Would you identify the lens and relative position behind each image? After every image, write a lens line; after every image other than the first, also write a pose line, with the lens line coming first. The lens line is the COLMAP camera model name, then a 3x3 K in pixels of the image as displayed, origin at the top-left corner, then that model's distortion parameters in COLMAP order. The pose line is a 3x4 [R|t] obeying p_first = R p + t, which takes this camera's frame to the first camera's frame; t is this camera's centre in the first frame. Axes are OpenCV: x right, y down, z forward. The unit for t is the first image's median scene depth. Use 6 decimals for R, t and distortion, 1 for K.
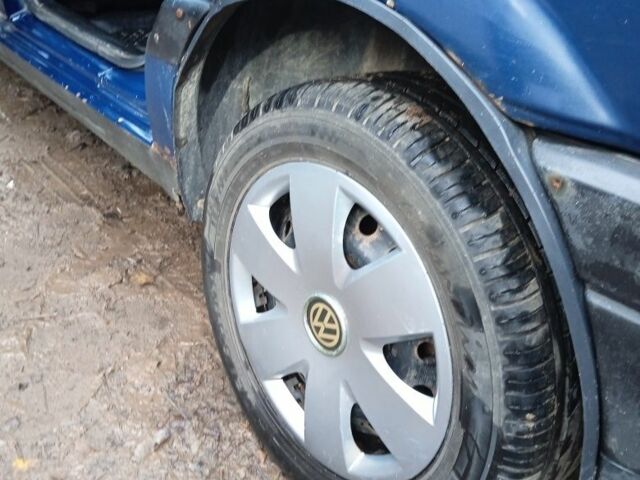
lens RADIAL K [[724.4, 0, 317.4], [0, 724.4, 239.7], [0, 0, 1]] dist [0.128581, -0.216162]
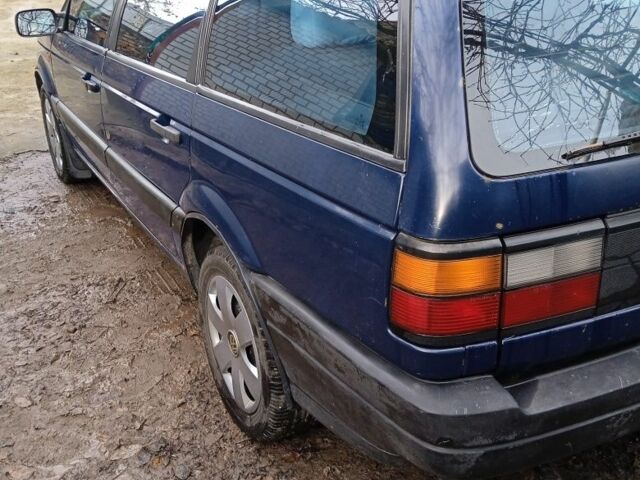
lens RADIAL K [[724.4, 0, 317.4], [0, 724.4, 239.7], [0, 0, 1]] dist [0.128581, -0.216162]
pose [[0.972038, -0.041073, -0.231204, 0.654847], [0.014579, 0.993241, -0.115152, 0.044887], [0.234371, 0.108562, 0.966067, -0.984996]]
